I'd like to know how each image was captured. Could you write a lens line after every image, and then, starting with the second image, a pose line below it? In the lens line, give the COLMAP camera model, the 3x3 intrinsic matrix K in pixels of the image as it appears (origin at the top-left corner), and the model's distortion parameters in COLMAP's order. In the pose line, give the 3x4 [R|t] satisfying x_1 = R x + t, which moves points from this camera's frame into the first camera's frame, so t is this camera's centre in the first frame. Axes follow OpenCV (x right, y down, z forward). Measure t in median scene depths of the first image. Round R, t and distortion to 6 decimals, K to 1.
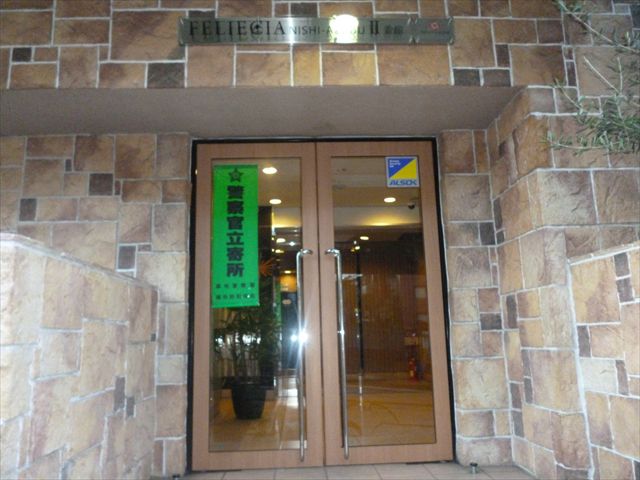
lens RADIAL K [[533.6, 0, 320.0], [0, 533.6, 240.0], [0, 0, 1]] dist [-0.009858, -0.000779]
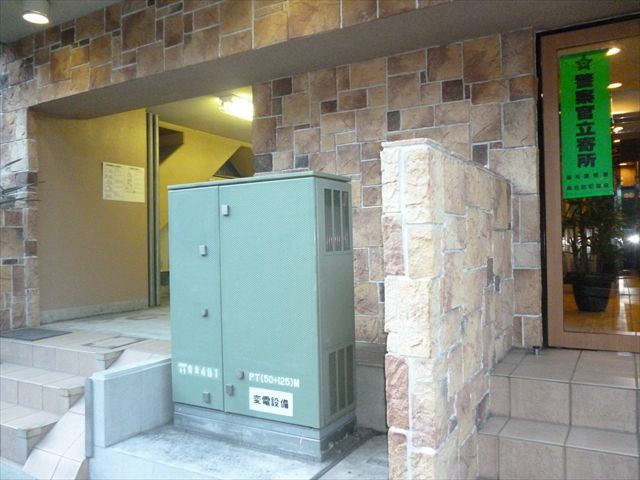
lens RADIAL K [[549.4, 0, 320.0], [0, 549.4, 240.0], [0, 0, 1]] dist [-0.010945, -0.016051]
pose [[0.856560, 0.003501, -0.516036, -0.059407], [0.087352, 0.984563, 0.151673, 0.003890], [0.508601, -0.174993, 0.843031, -0.154475]]
